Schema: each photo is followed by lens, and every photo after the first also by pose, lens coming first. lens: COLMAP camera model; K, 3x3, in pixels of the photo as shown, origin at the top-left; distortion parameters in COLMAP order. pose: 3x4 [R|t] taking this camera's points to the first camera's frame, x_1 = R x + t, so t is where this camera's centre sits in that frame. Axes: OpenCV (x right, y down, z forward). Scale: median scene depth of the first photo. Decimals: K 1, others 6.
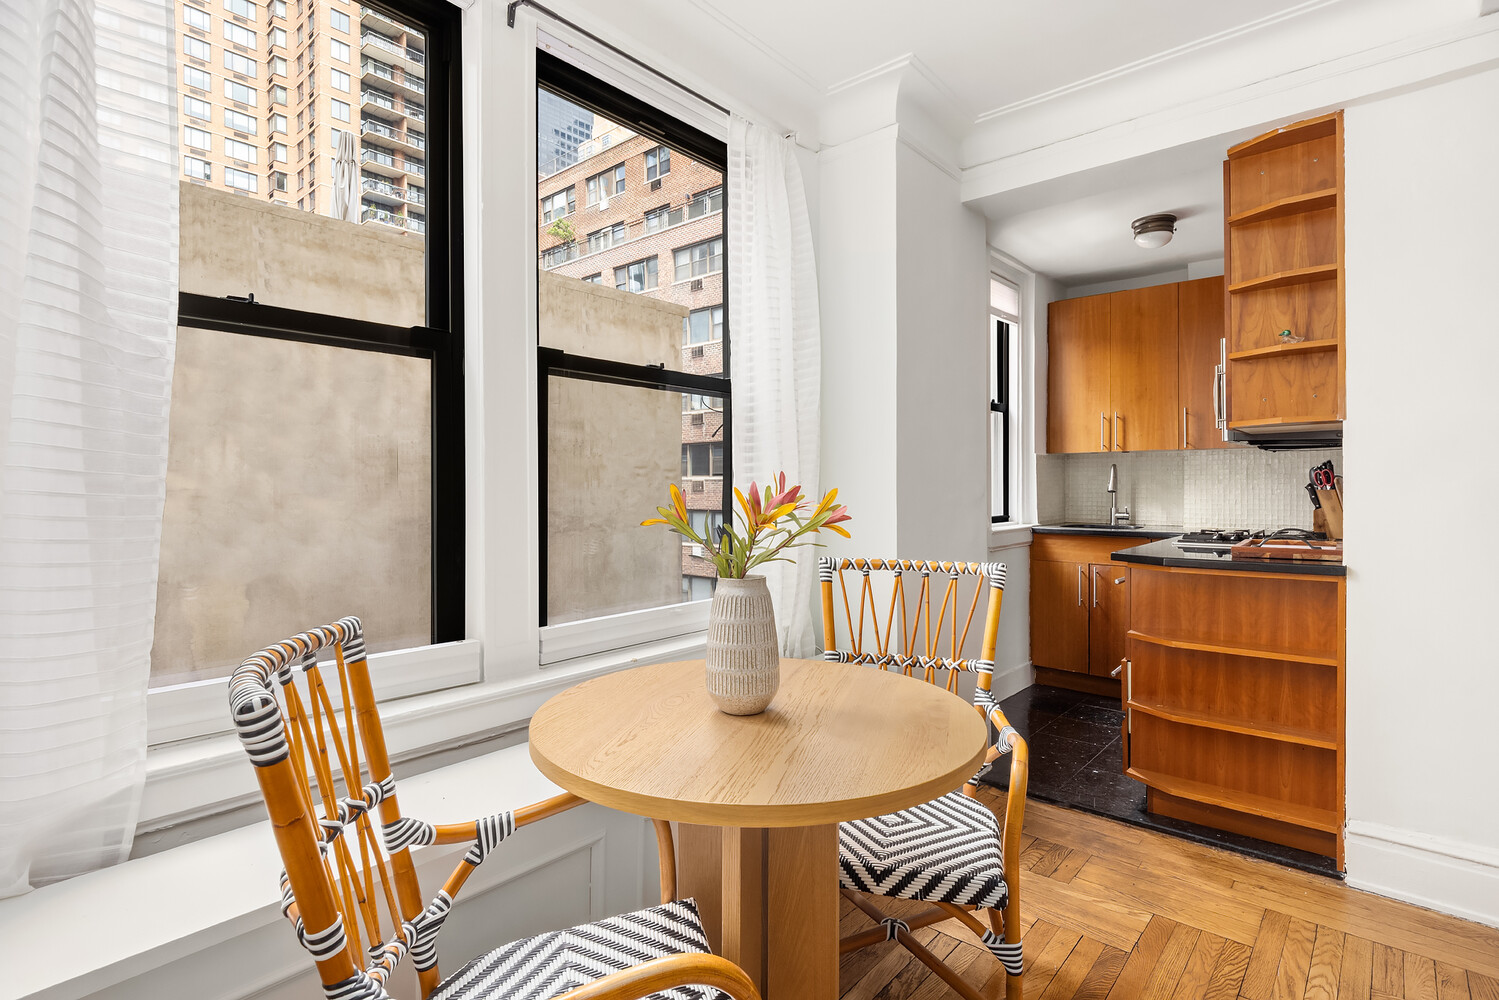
lens RADIAL K [[761.1, 0, 748.7], [0, 761.1, 490.1], [0, 0, 1]] dist [0.002430, -0.000436]
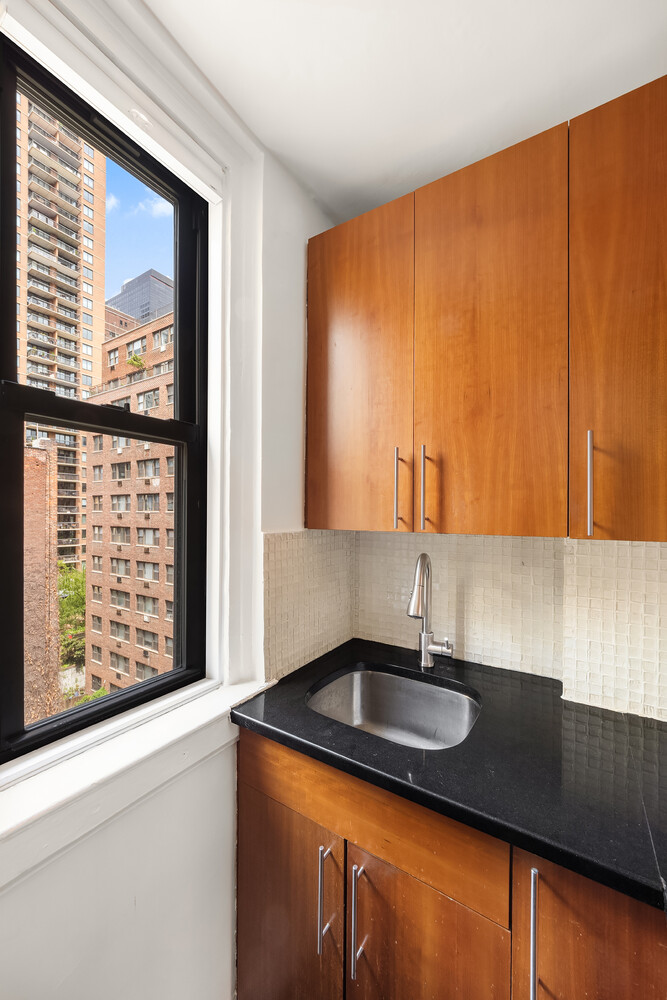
lens RADIAL K [[388.3, 0, 314.2], [0, 388.3, 508.3], [0, 0, 1]] dist [0.000743, -0.000476]
pose [[0.994828, 0.013908, 0.100617, 0.373559], [-0.012071, 0.999750, -0.018844, -0.057230], [-0.100854, 0.017532, 0.994747, 0.736197]]
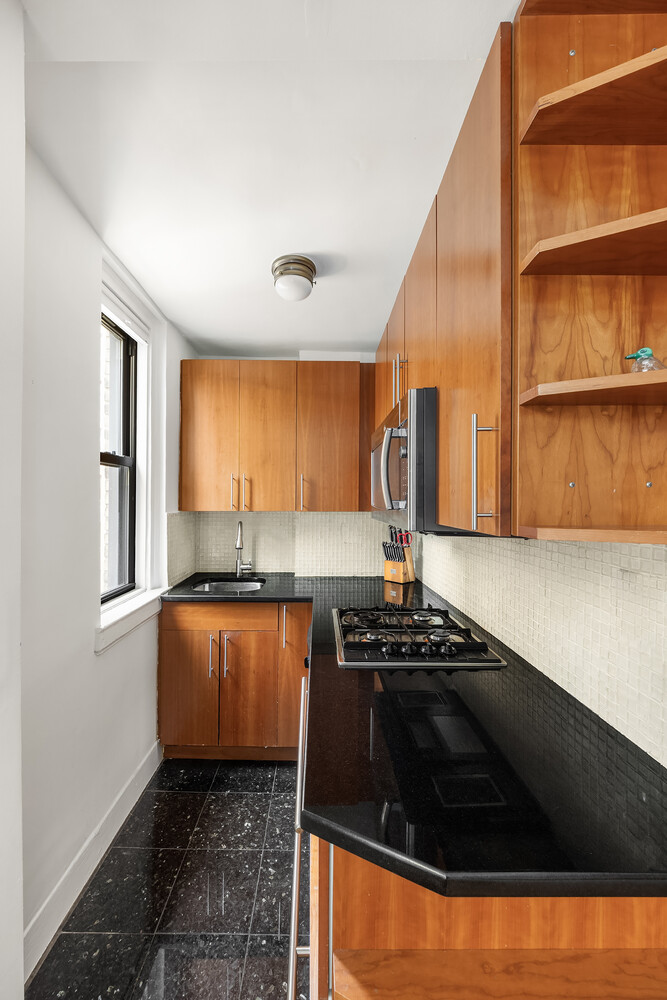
lens RADIAL K [[388.3, 0, 325.8], [0, 388.3, 499.5], [0, 0, 1]] dist [0.000743, -0.000476]
pose [[0.751711, 0.012174, 0.659381, 0.202678], [-0.003566, 0.999890, -0.014395, -0.056504], [-0.659483, 0.008470, 0.751671, 0.494500]]
